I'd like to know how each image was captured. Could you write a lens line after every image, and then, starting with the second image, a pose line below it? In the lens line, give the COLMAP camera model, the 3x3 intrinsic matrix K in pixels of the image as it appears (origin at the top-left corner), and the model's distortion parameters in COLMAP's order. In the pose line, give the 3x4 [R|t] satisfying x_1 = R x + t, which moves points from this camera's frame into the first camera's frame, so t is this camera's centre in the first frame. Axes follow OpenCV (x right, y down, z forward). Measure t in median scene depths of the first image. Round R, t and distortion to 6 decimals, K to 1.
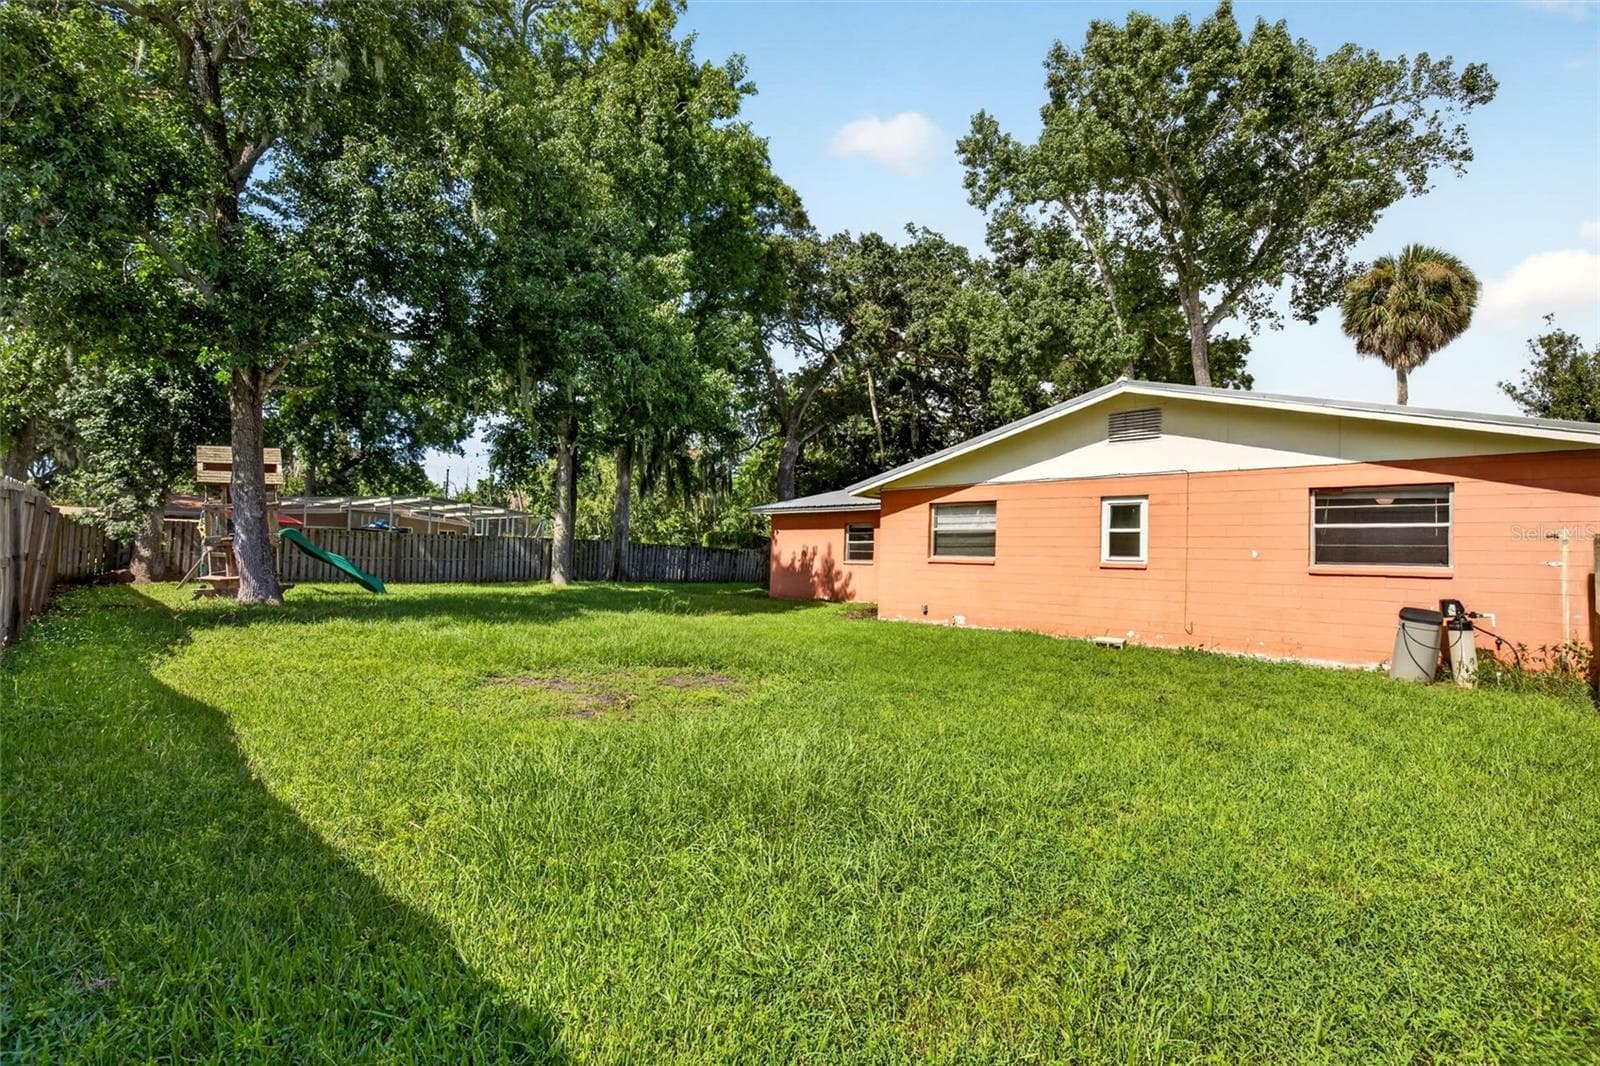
lens RADIAL K [[721.5, 0, 792.0], [0, 721.5, 536.2], [0, 0, 1]] dist [-0.003462, -0.000708]
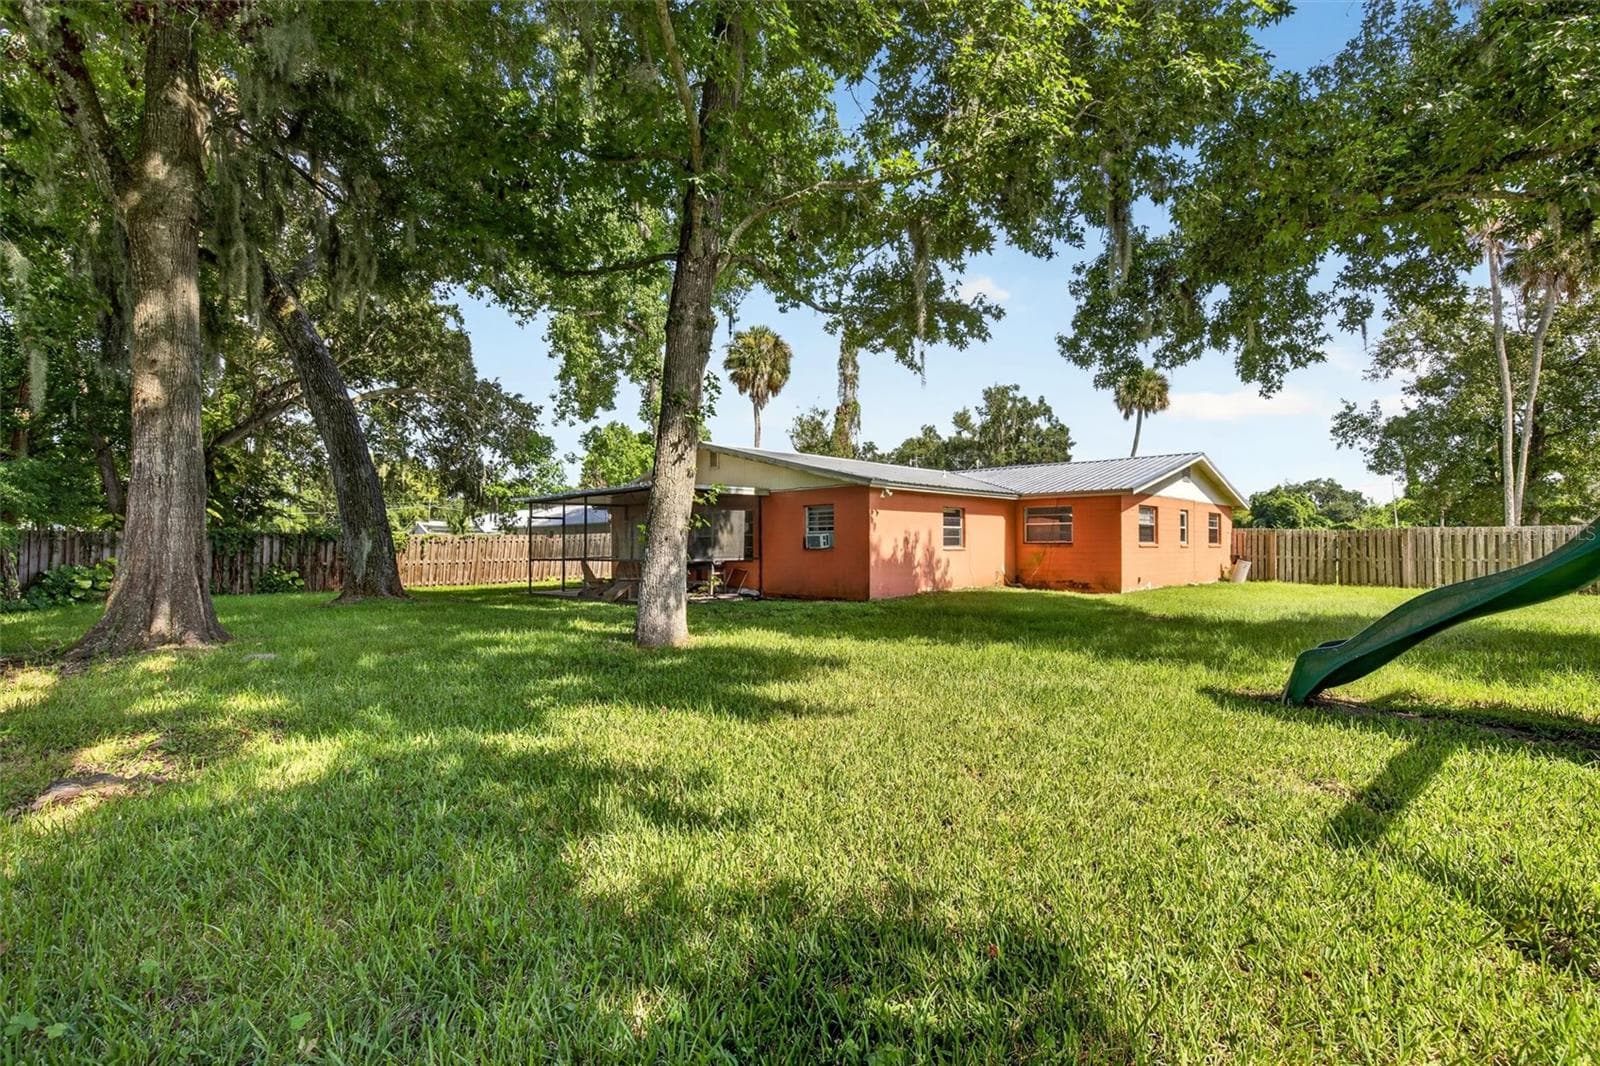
lens RADIAL K [[718.0, 0, 804.7], [0, 718.0, 532.8], [0, 0, 1]] dist [-0.000929, -0.000048]
pose [[-0.028746, -0.018407, 0.999417, -0.854649], [-0.034199, 0.999263, 0.017421, 0.004684], [-0.999002, -0.033679, -0.029354, 1.214096]]
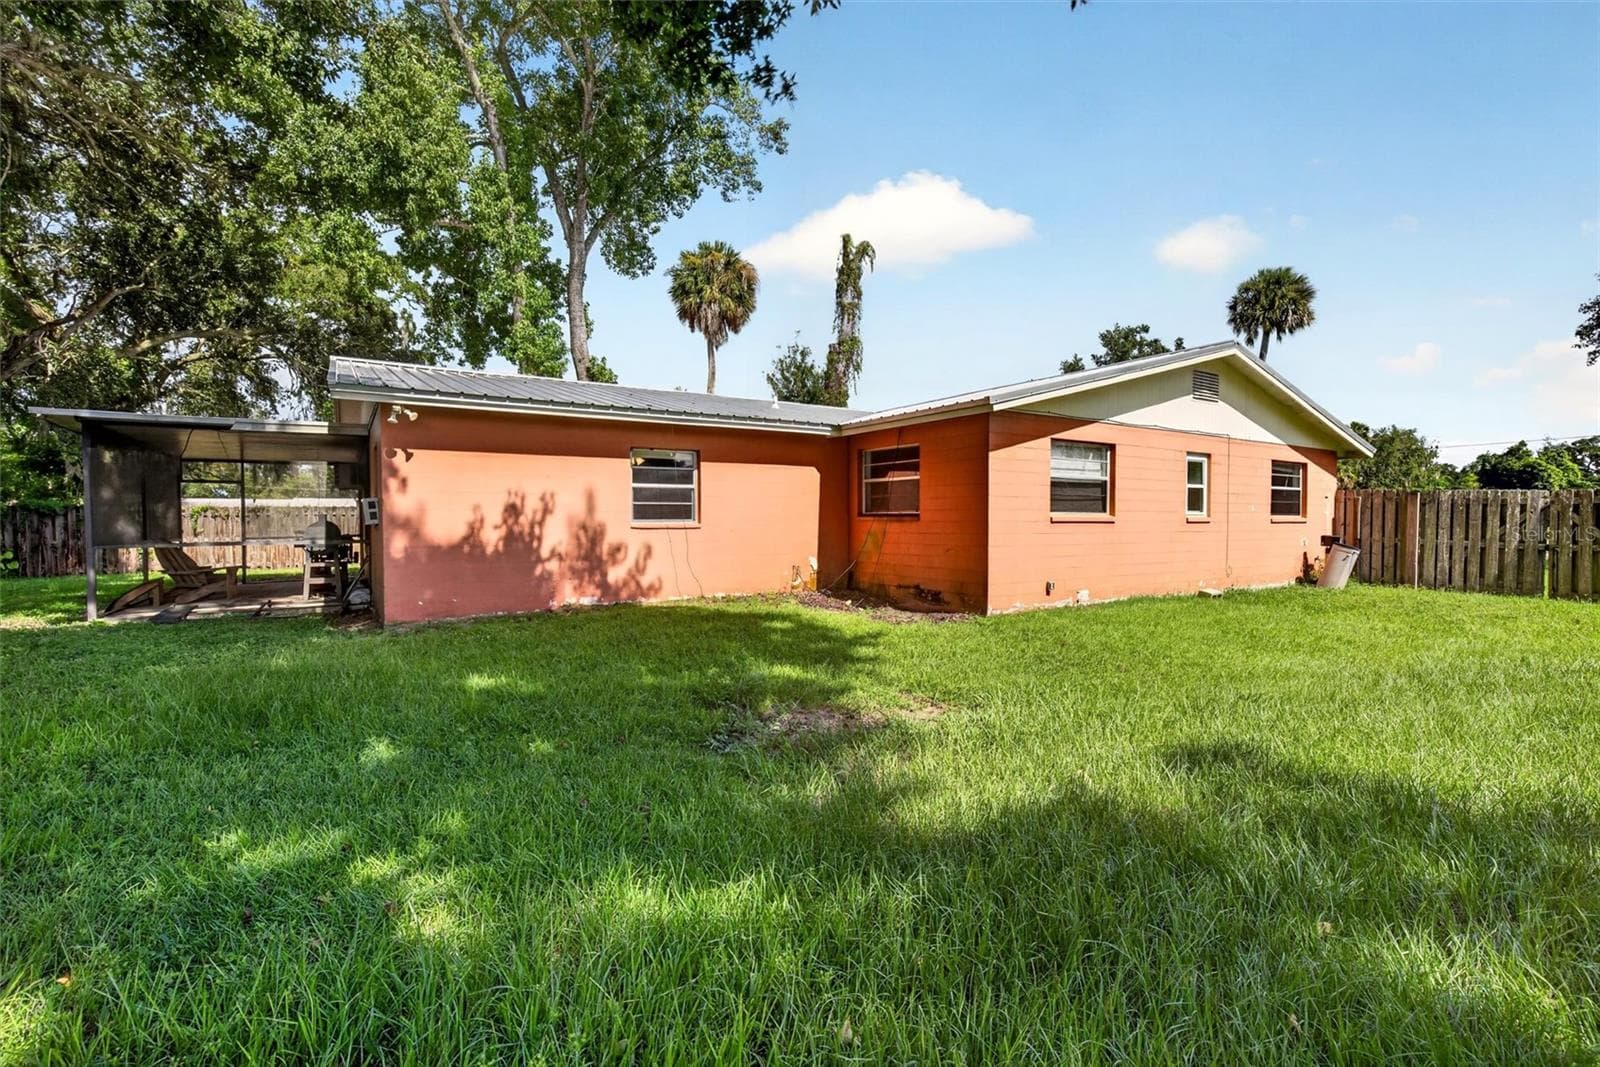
lens RADIAL K [[721.5, 0, 792.0], [0, 721.5, 536.7], [0, 0, 1]] dist [-0.003462, -0.000708]
pose [[0.191252, -0.057531, 0.979854, -0.400884], [-0.025695, 0.997645, 0.063590, 0.008462], [-0.981205, -0.037339, 0.189323, 0.800725]]
